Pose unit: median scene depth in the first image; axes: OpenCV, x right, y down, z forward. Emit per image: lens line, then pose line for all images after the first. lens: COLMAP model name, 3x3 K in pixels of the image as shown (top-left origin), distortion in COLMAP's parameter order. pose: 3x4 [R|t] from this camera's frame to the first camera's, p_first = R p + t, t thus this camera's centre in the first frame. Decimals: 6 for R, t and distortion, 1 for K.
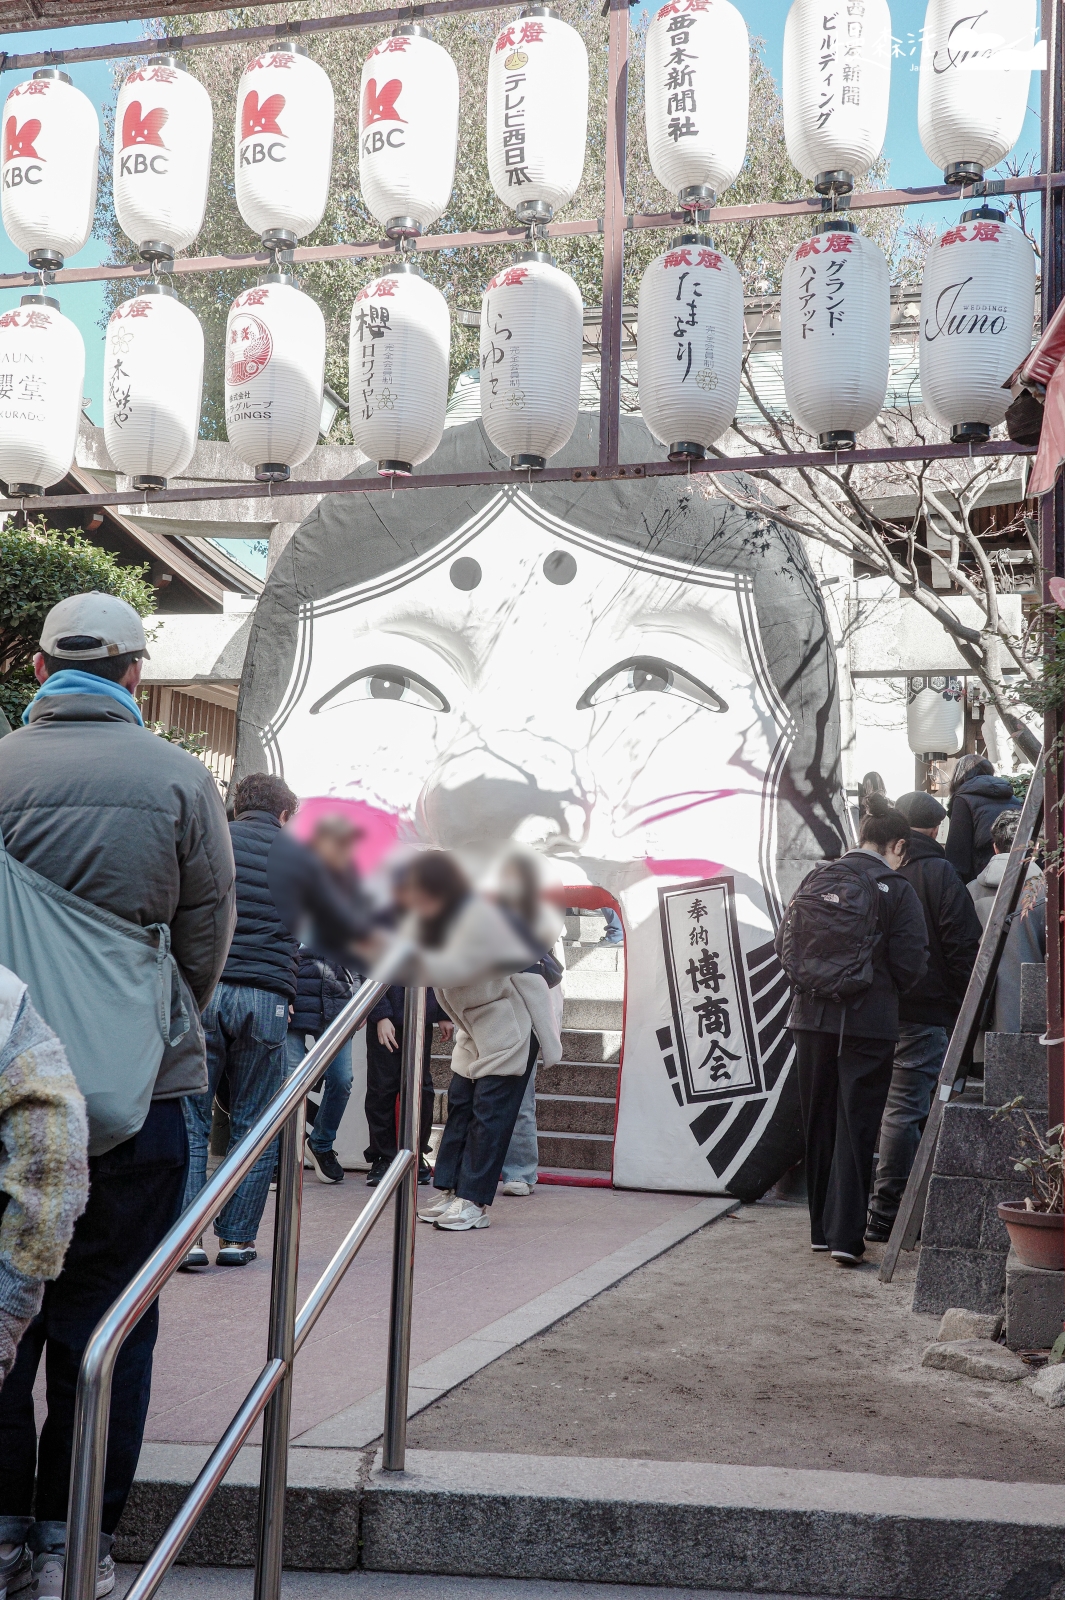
lens RADIAL K [[1773.4, 0, 526.6], [0, 1773.4, 775.1], [0, 0, 1]] dist [0.053314, 0.025702]
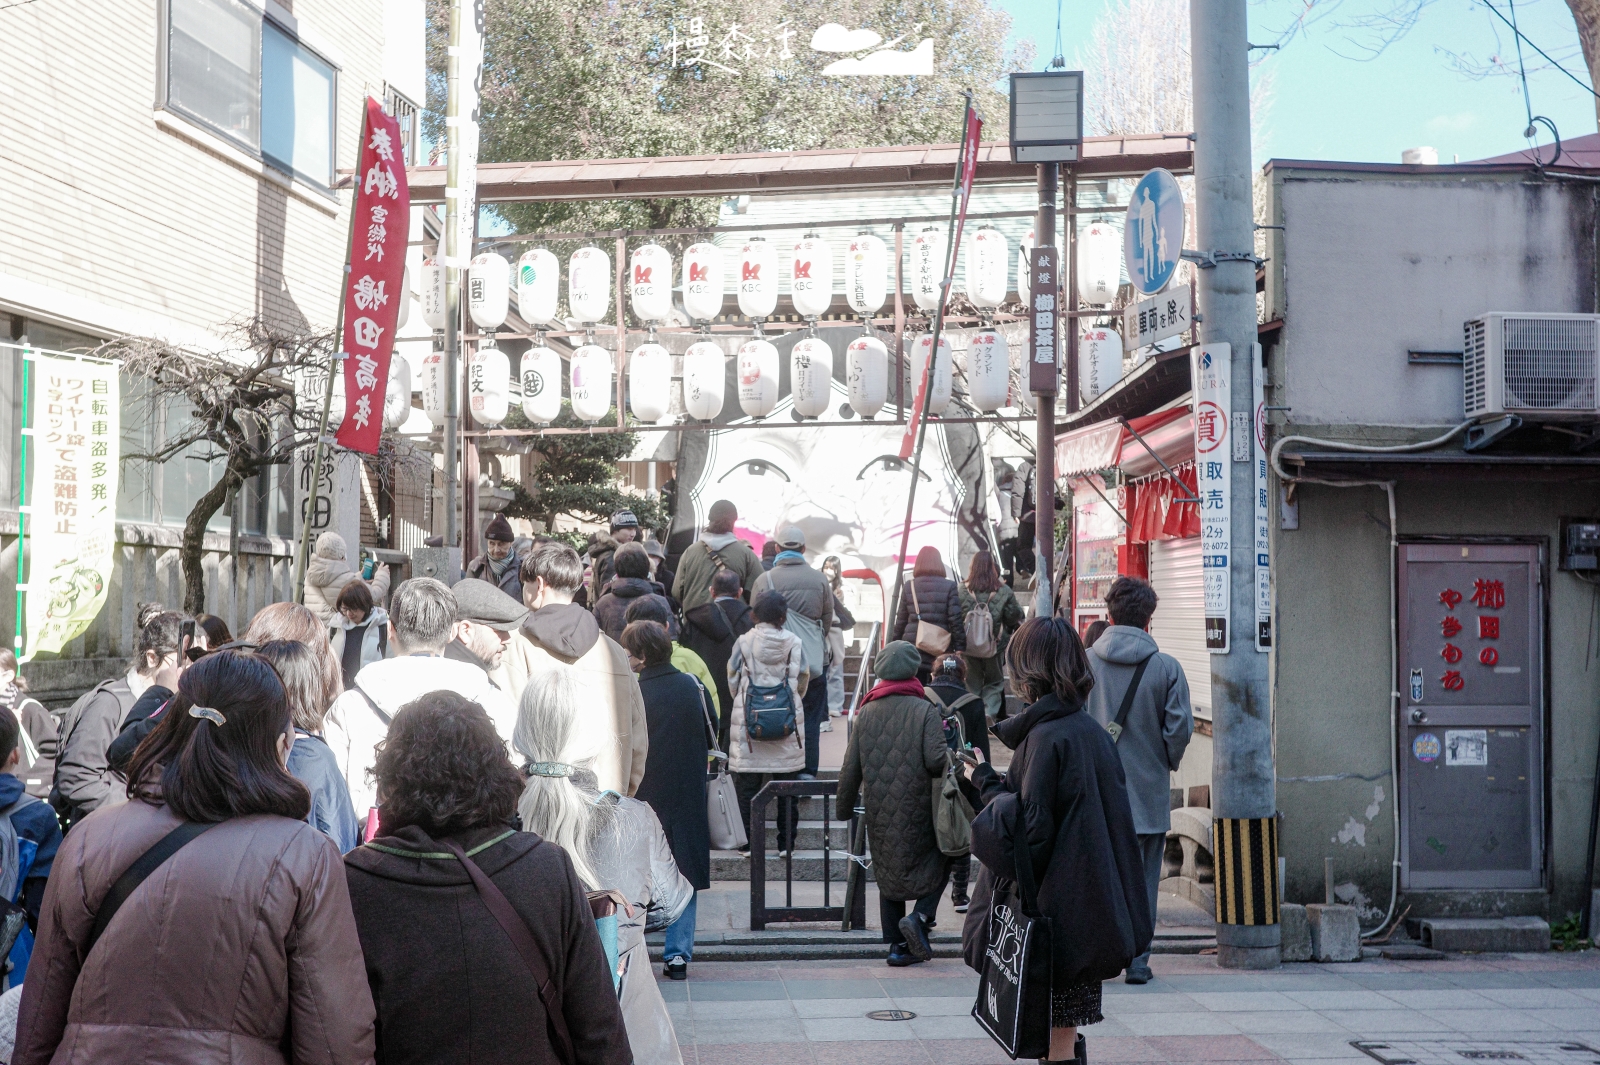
lens RADIAL K [[1773.4, 0, 800.0], [0, 1773.4, 532.5], [0, 0, 1]] dist [0.053314, 0.025702]
pose [[0.996020, -0.030307, 0.083819, -0.210020], [0.022770, 0.995730, 0.089459, -0.164157], [-0.086172, -0.087194, 0.992457, -1.013895]]
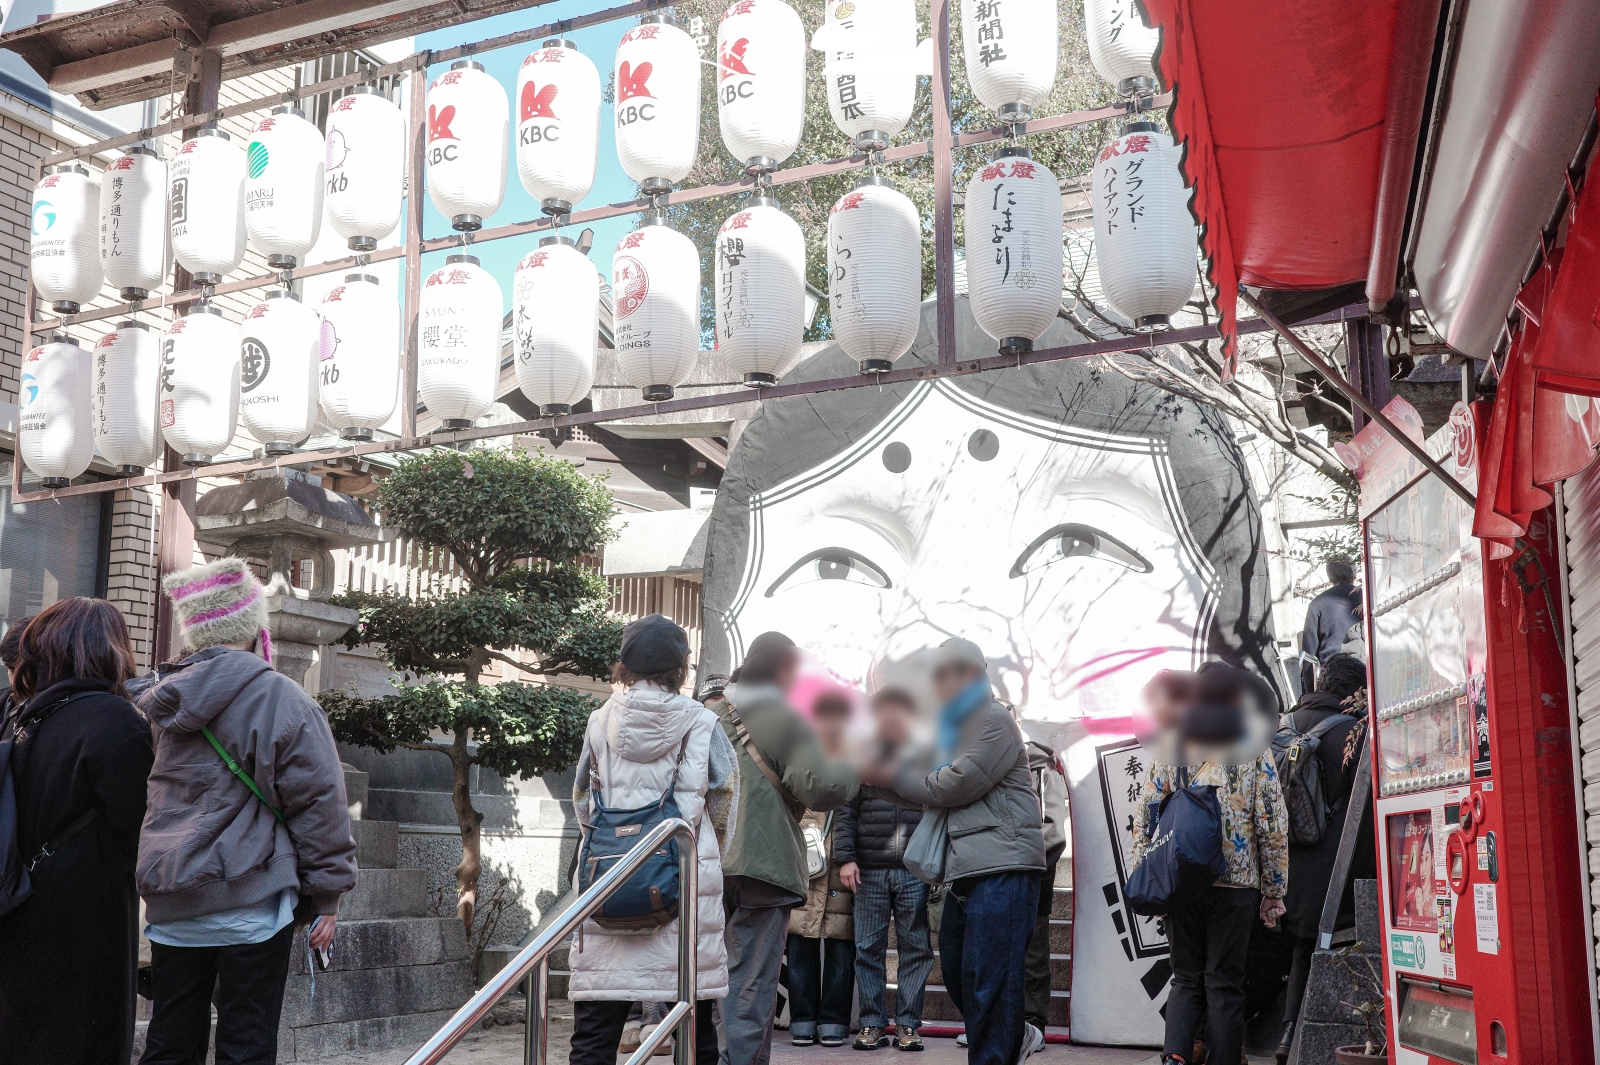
lens RADIAL K [[1773.4, 0, 800.0], [0, 1773.4, 532.5], [0, 0, 1]] dist [0.053314, 0.025702]
pose [[0.982161, -0.067815, -0.175386, 0.094903], [0.057591, 0.996366, -0.062749, -0.005650], [0.179004, 0.051529, 0.982498, -0.051565]]
